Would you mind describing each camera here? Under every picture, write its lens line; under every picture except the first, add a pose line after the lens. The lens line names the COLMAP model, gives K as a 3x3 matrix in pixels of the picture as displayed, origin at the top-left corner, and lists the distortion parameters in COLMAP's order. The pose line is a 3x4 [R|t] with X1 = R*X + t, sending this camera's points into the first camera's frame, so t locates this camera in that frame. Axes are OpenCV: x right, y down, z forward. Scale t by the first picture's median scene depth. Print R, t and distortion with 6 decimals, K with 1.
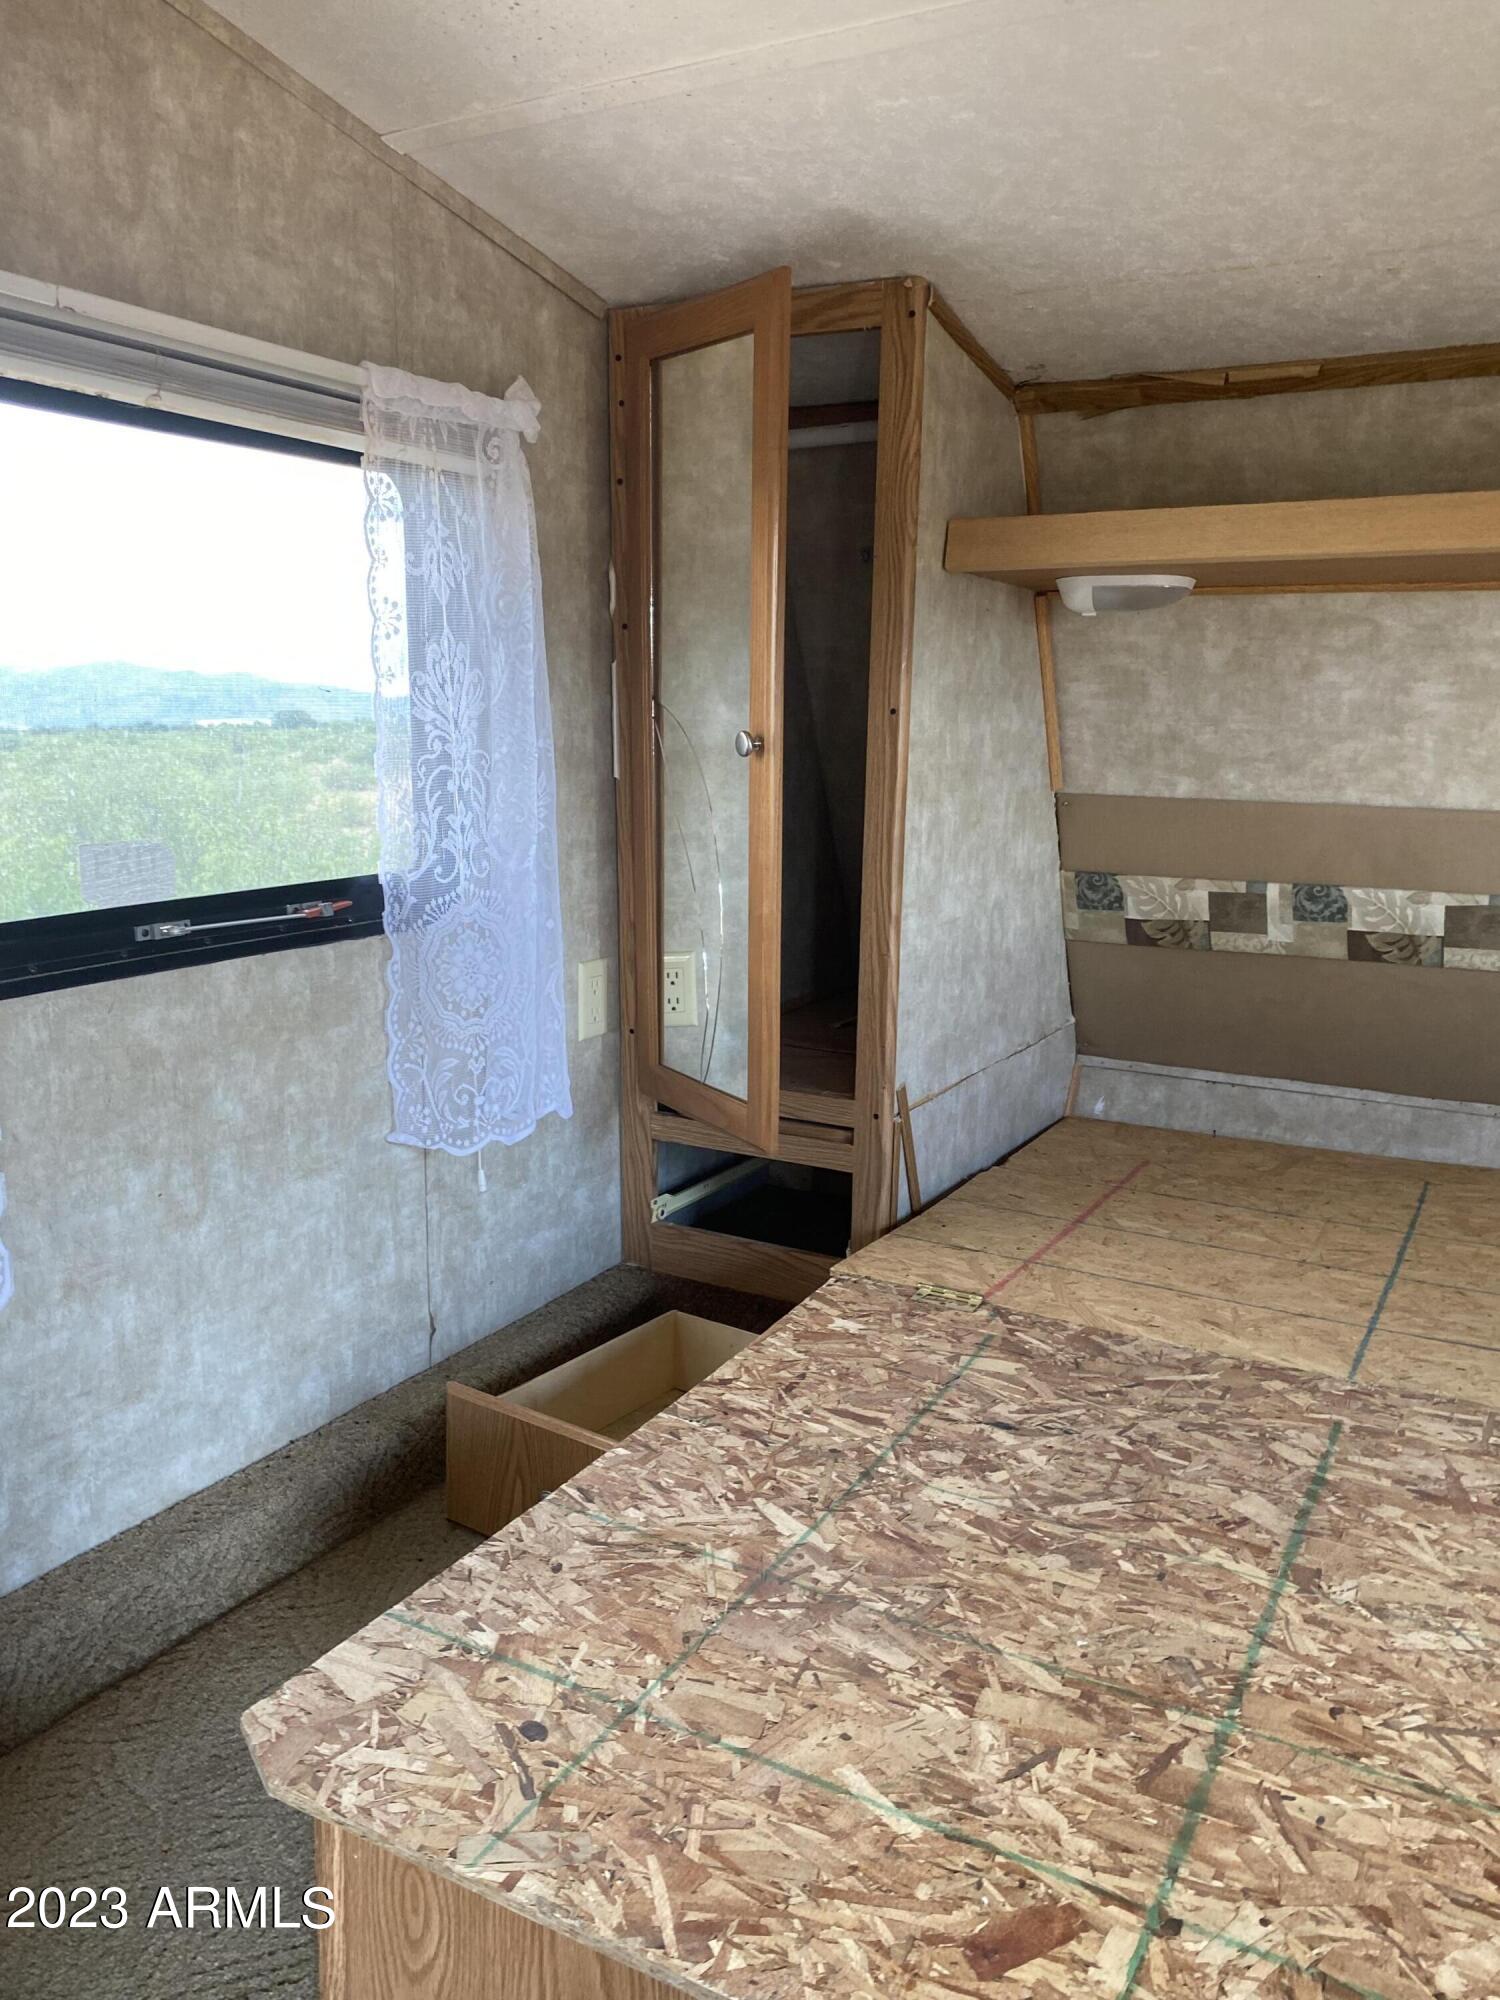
lens RADIAL K [[1565.3, 0, 750.0], [0, 1565.3, 1000.0], [0, 0, 1]] dist [-0.107563, 0.047508]
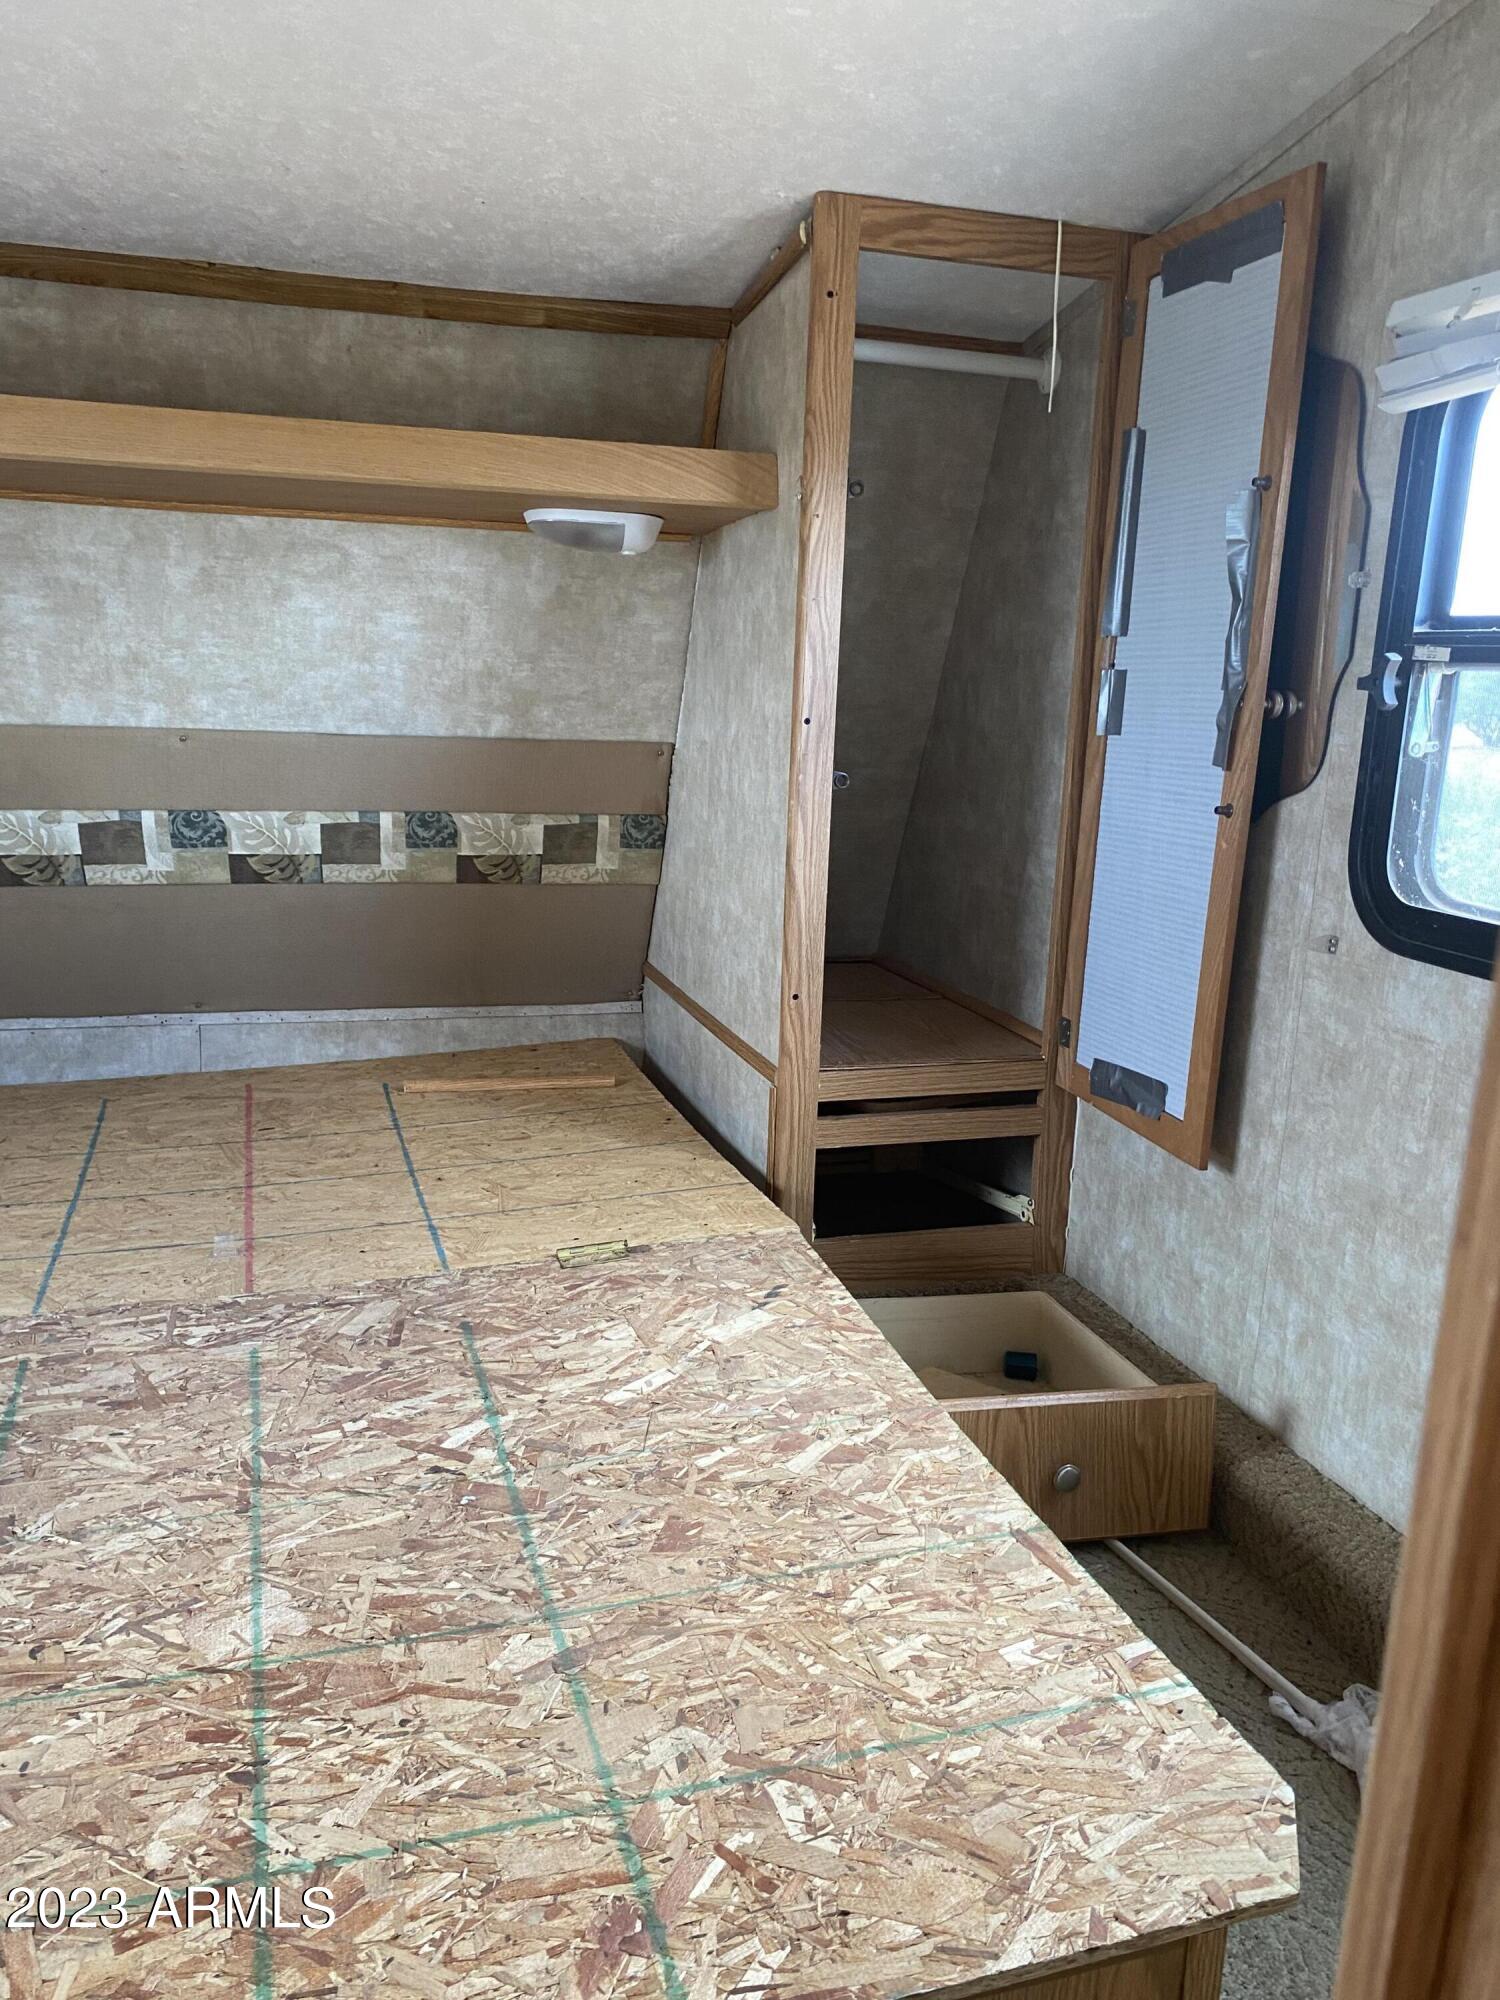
lens RADIAL K [[1535.7, 0, 750.0], [0, 1535.7, 1000.0], [0, 0, 1]] dist [0.024371, -0.000359]
pose [[0.678295, -0.130951, 0.723027, -0.179913], [0.093592, 0.991374, 0.091750, -0.016966], [-0.728805, 0.005436, 0.684700, 0.092743]]
